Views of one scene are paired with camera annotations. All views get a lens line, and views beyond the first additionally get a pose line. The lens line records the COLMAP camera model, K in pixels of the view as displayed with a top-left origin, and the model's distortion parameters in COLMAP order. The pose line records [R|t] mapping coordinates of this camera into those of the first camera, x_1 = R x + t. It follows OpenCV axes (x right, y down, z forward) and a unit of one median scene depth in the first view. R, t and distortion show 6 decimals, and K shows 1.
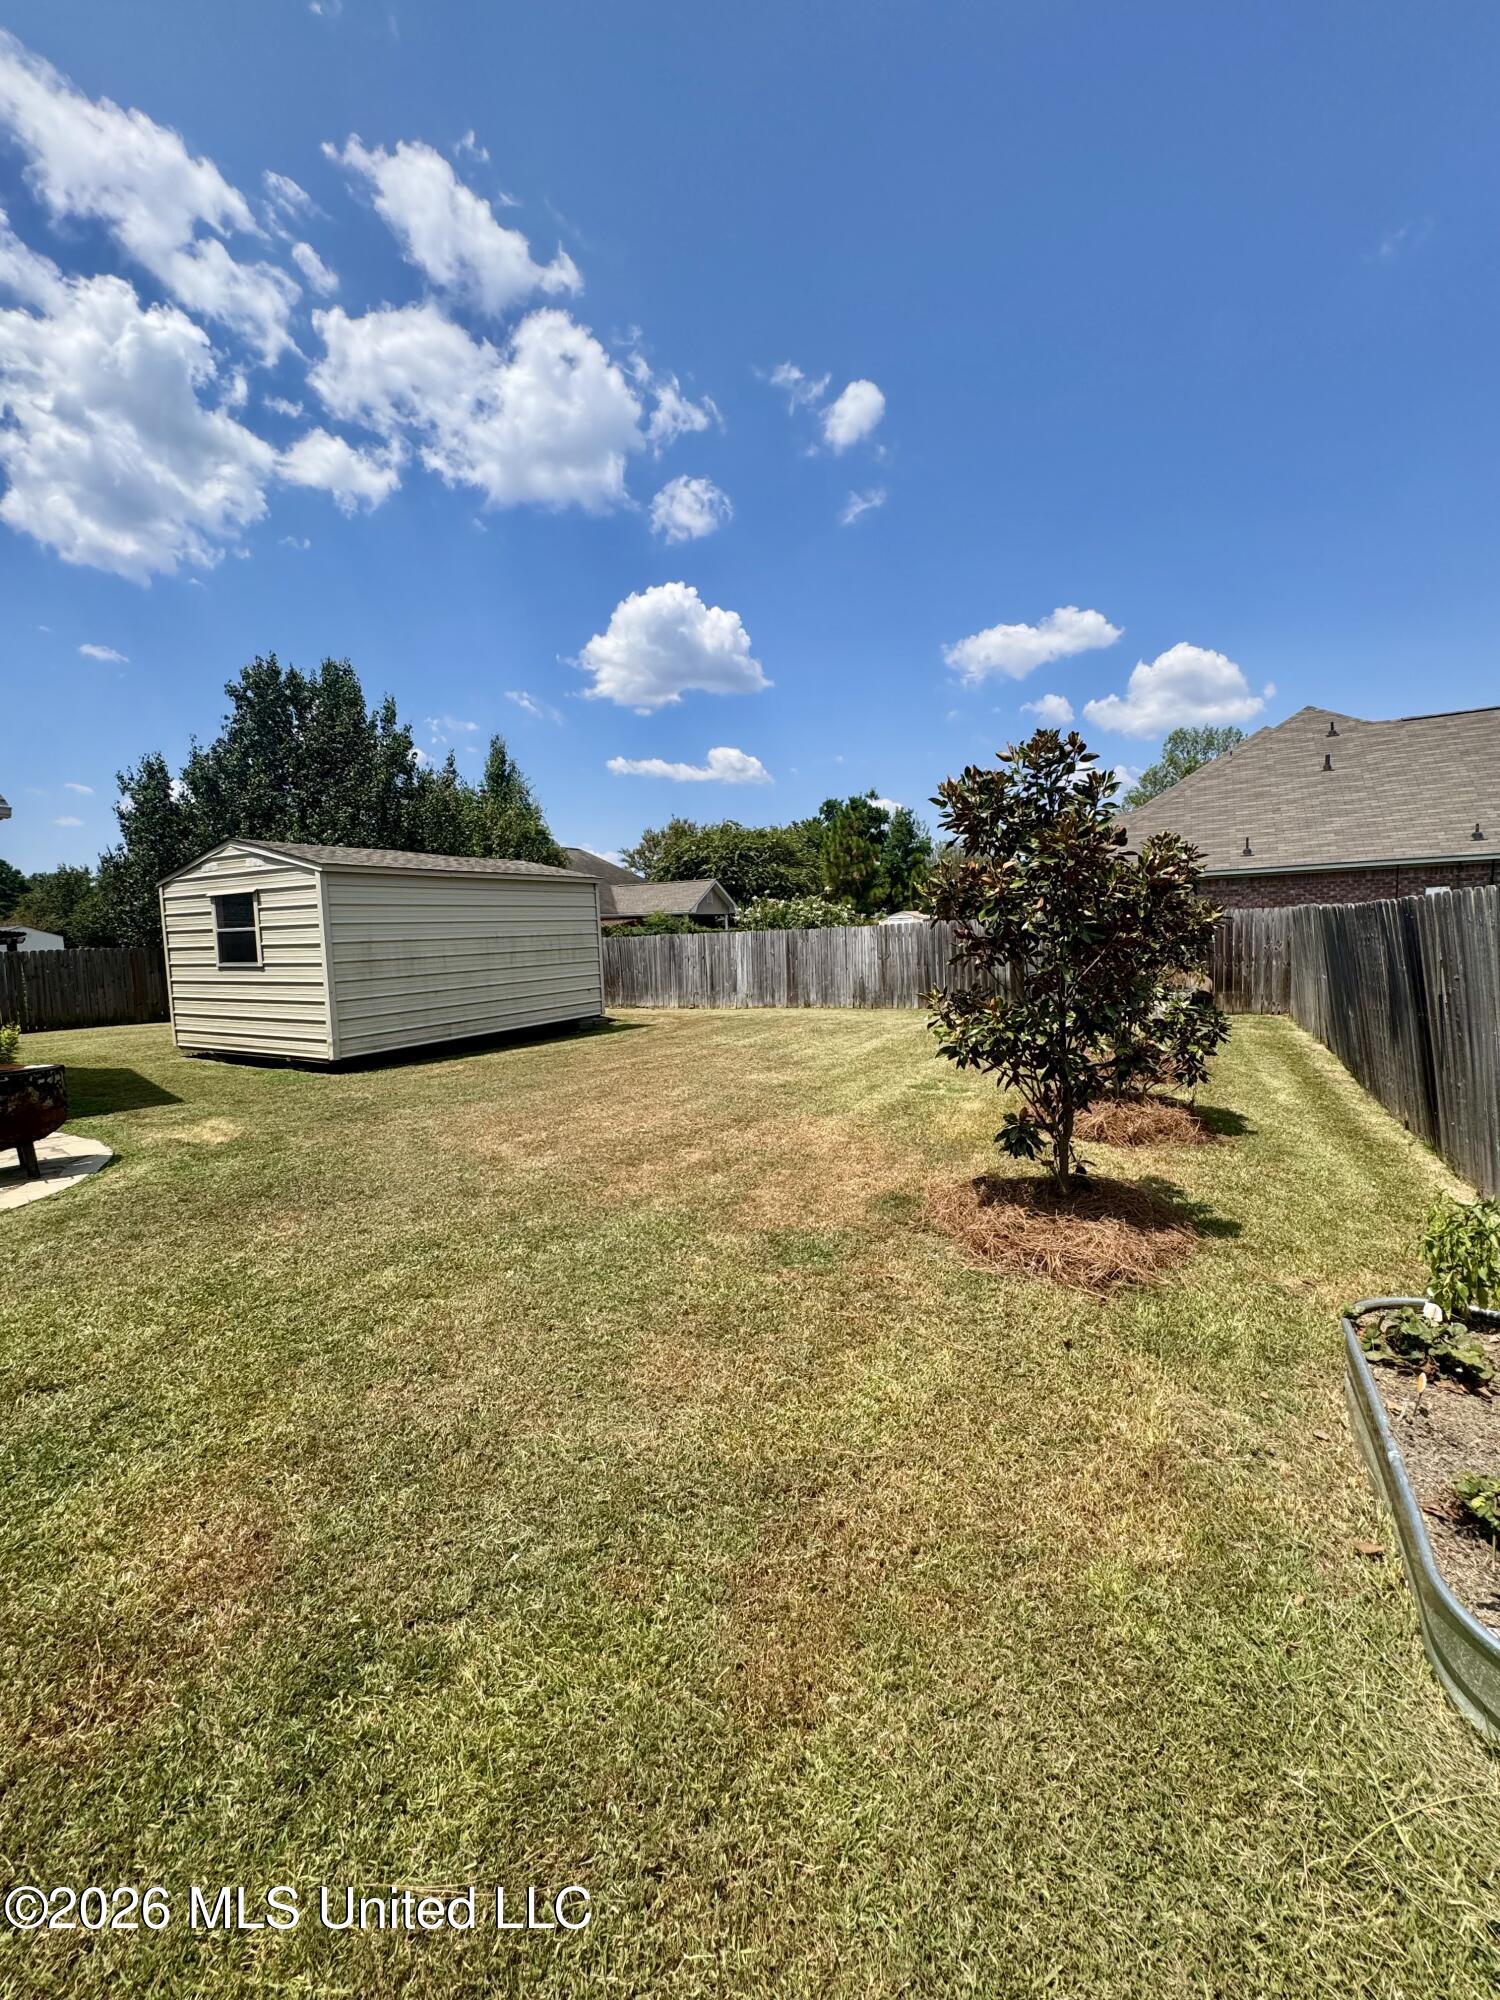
lens RADIAL K [[798.0, 0, 751.0], [0, 798.0, 1028.0], [0, 0, 1]] dist [0.000997, 0.000154]
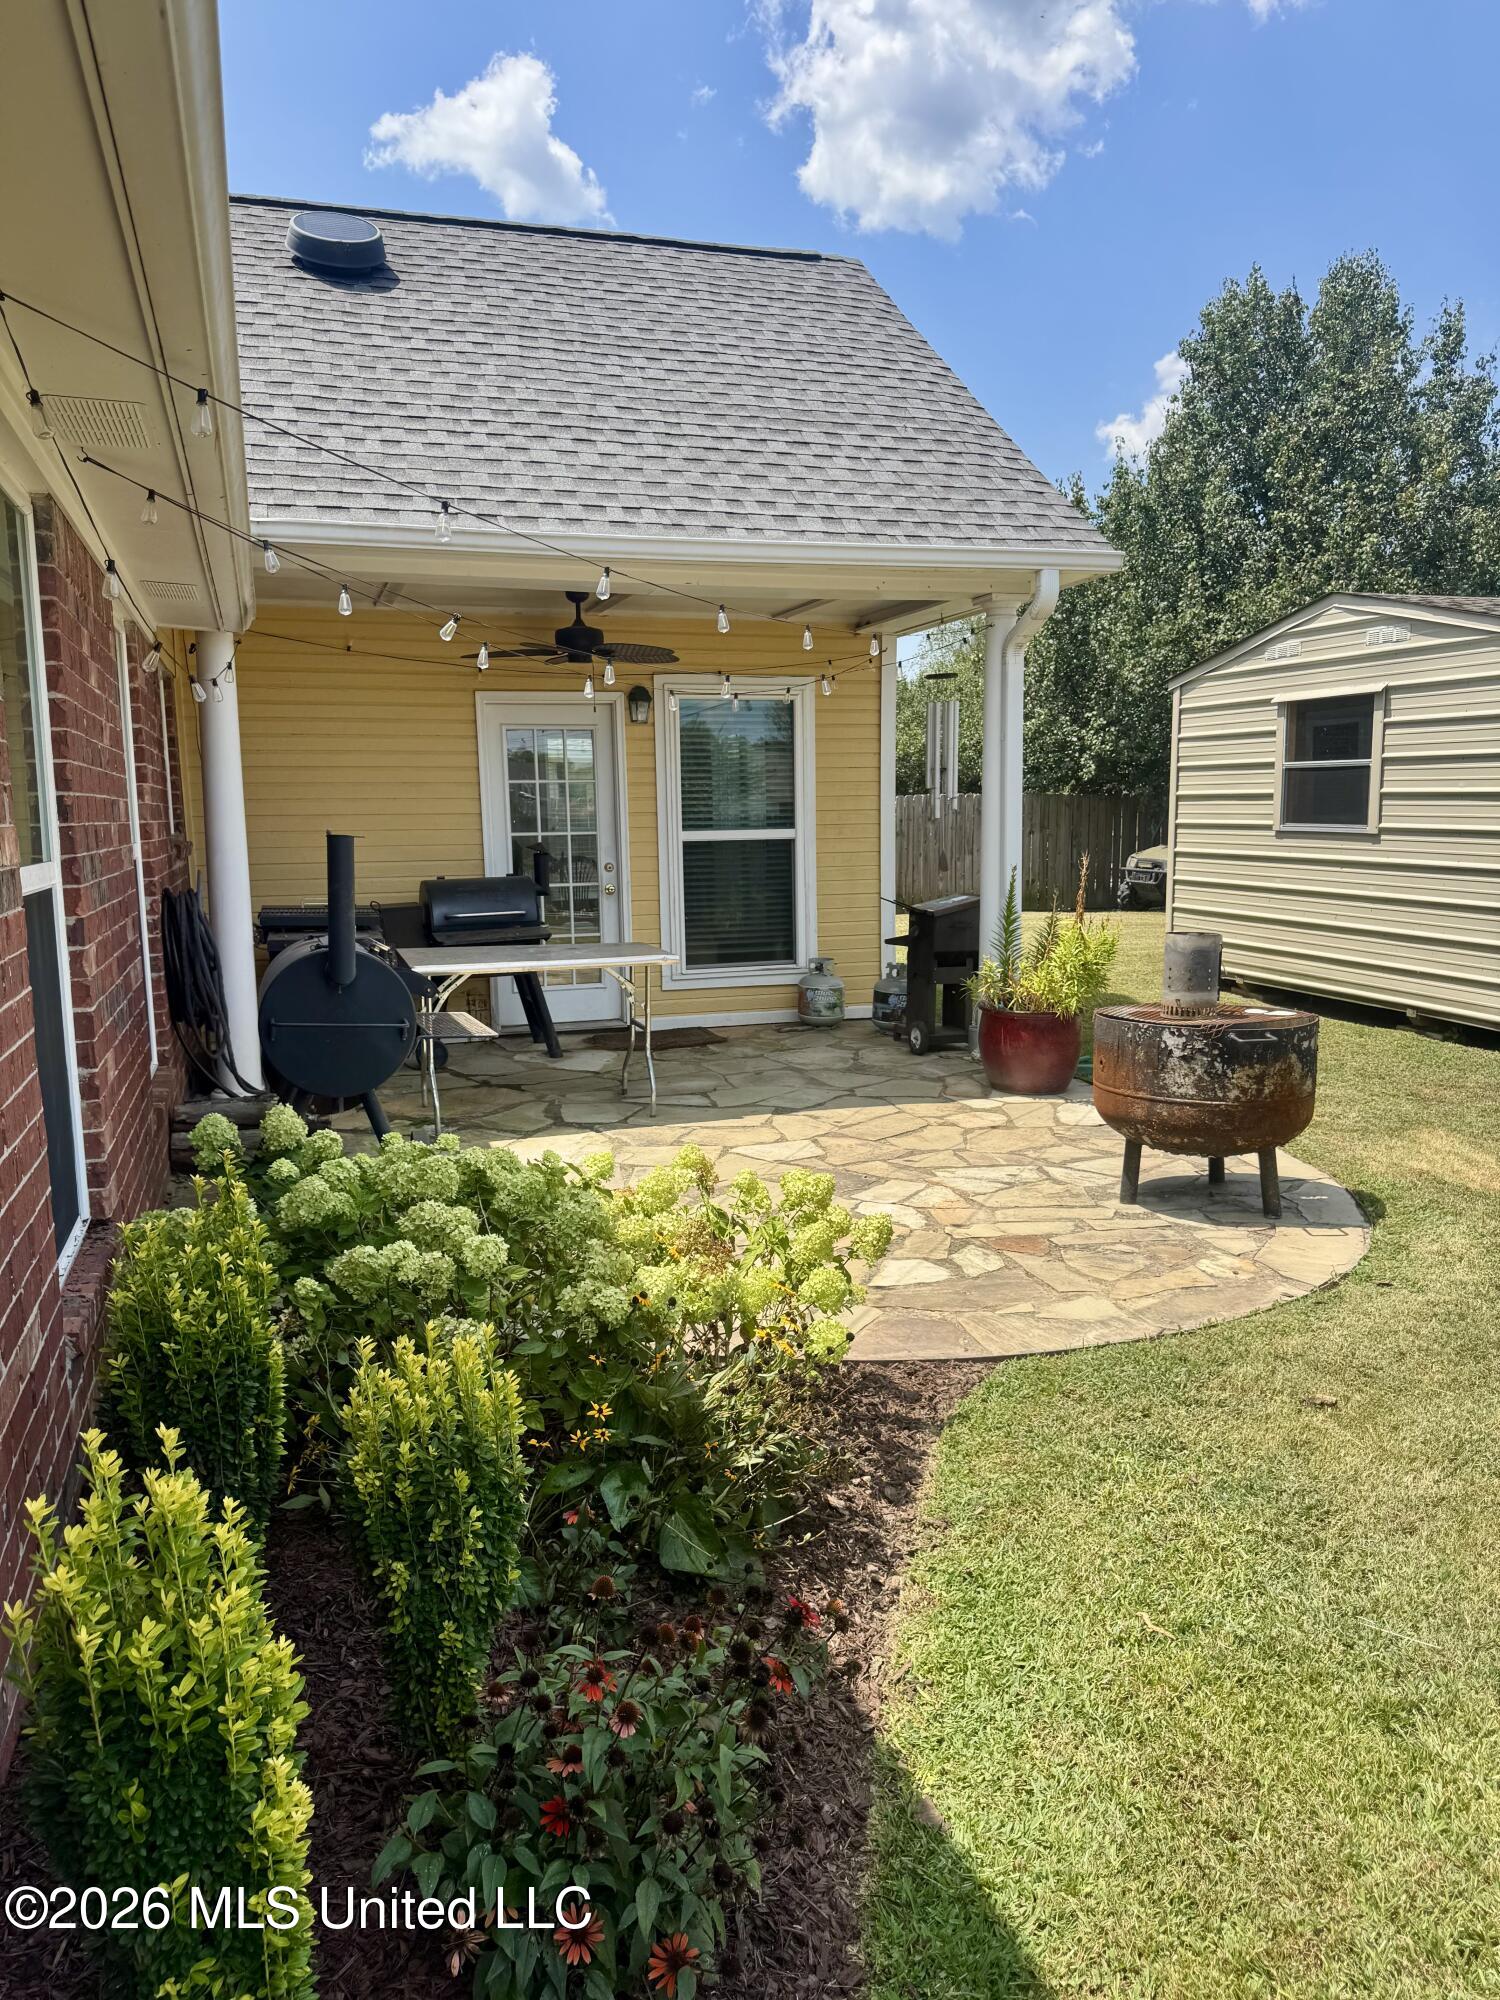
lens RADIAL K [[1427.0, 0, 750.0], [0, 1427.0, 1000.0], [0, 0, 1]] dist [0.018635, -0.004869]
pose [[0.736427, 0.113388, -0.666947, -0.270768], [-0.085326, 0.993549, 0.074699, -0.003206], [0.671114, 0.001898, 0.741352, 0.019675]]
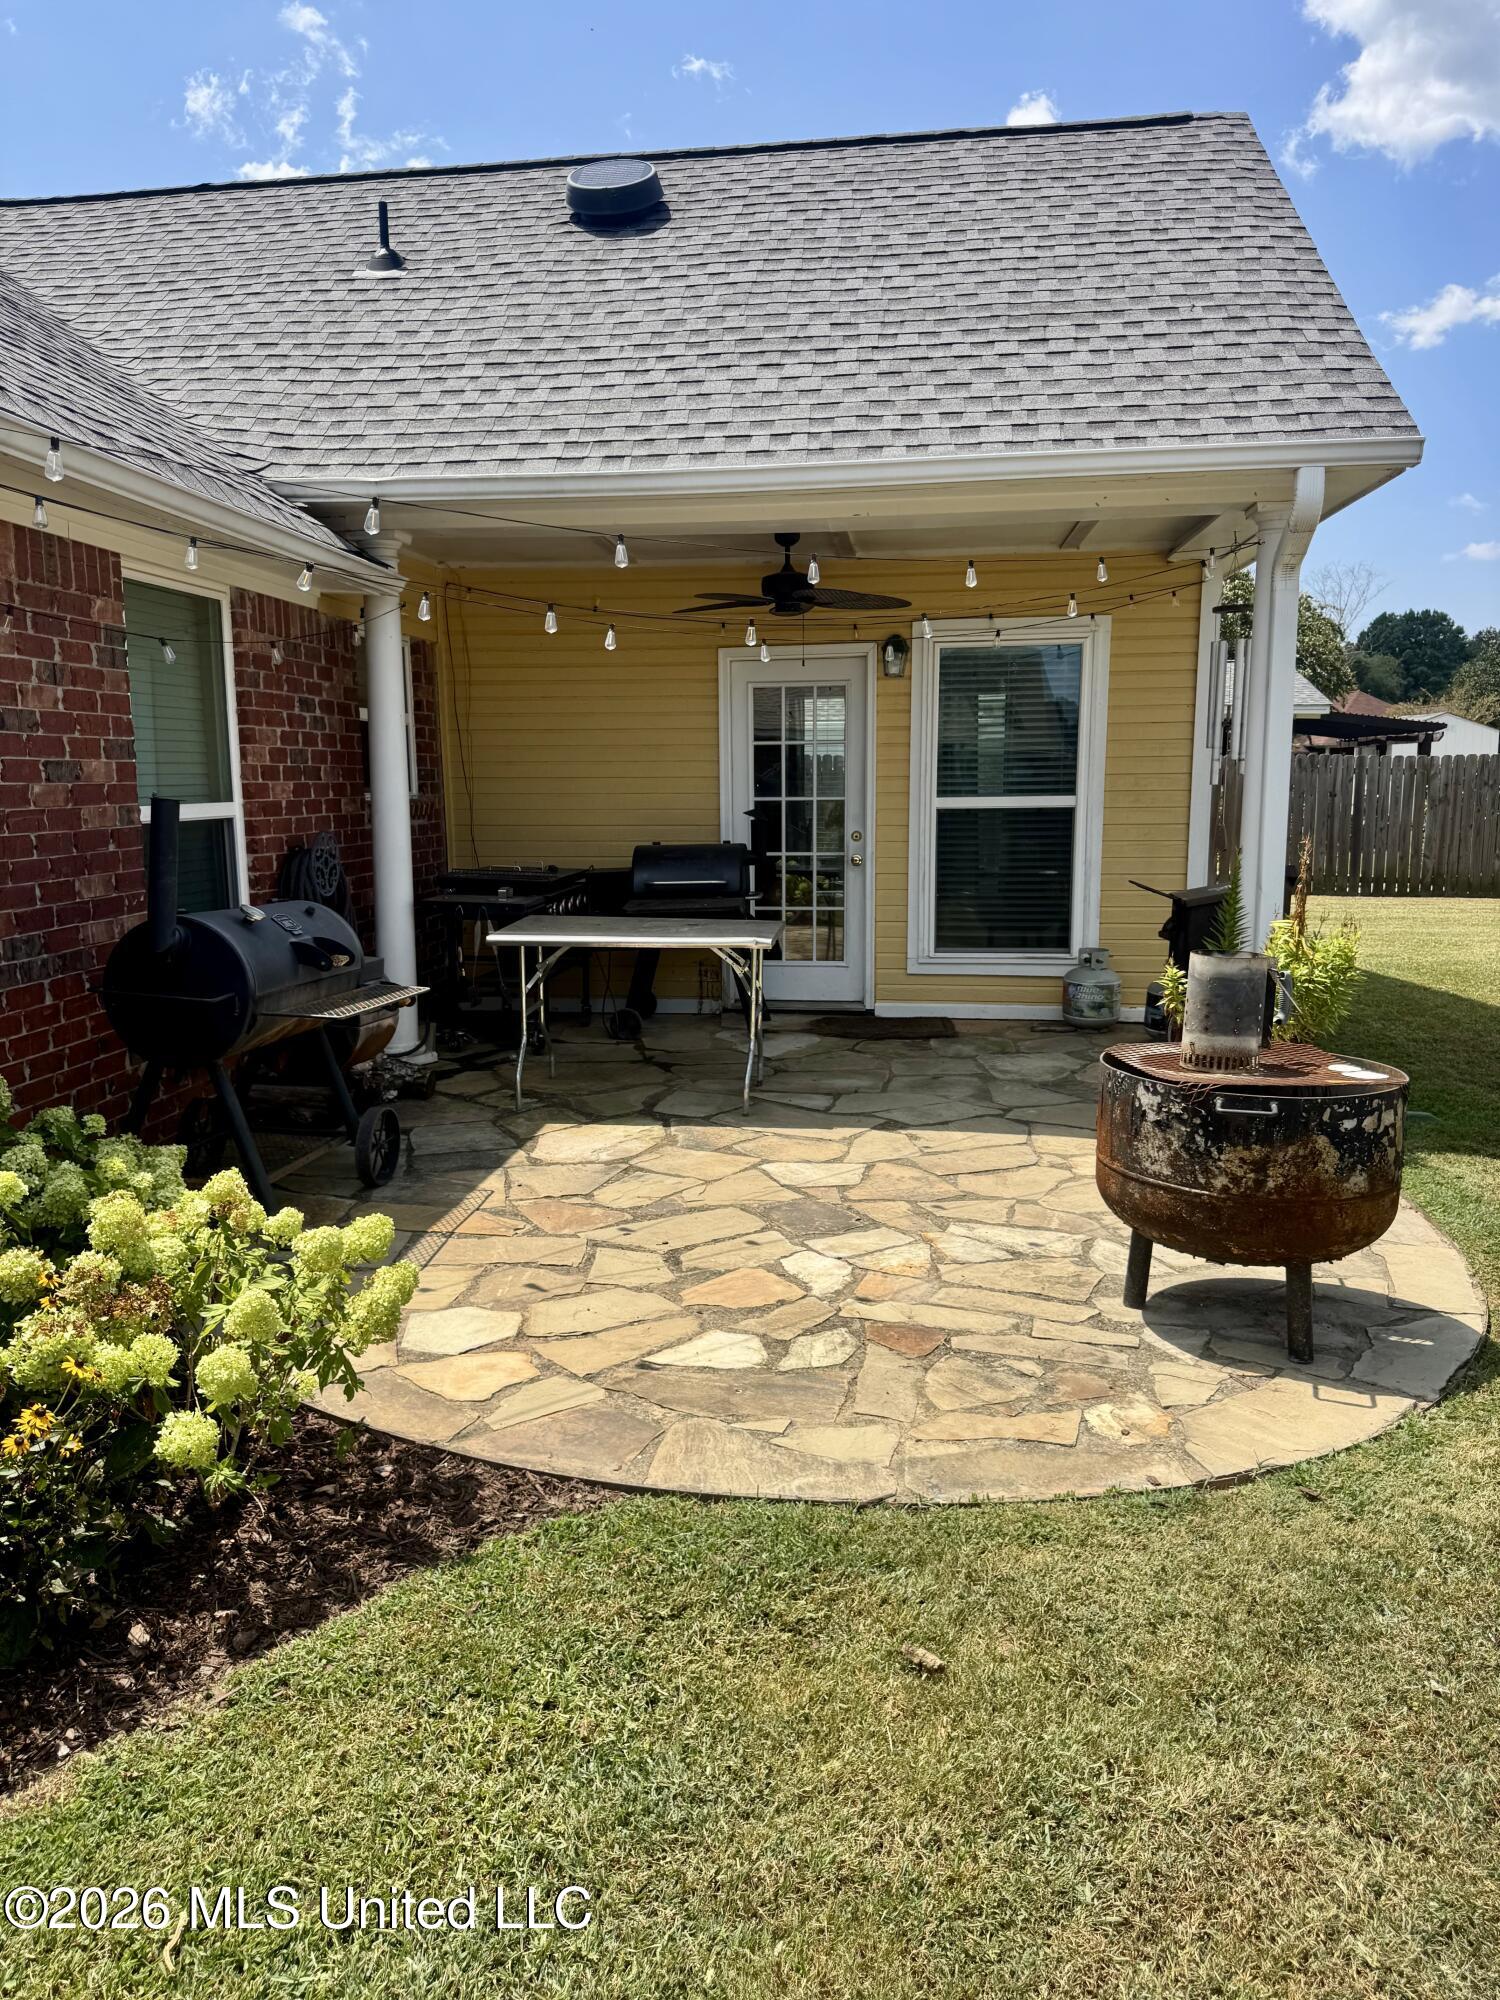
lens RADIAL K [[1424.5, 0, 750.0], [0, 1424.5, 1000.0], [0, 0, 1]] dist [0.000720, -0.004308]
pose [[0.375498, 0.176836, -0.909797, -0.206212], [-0.110367, 0.983176, 0.145548, -0.030429], [0.920228, 0.045759, 0.388698, 0.248978]]
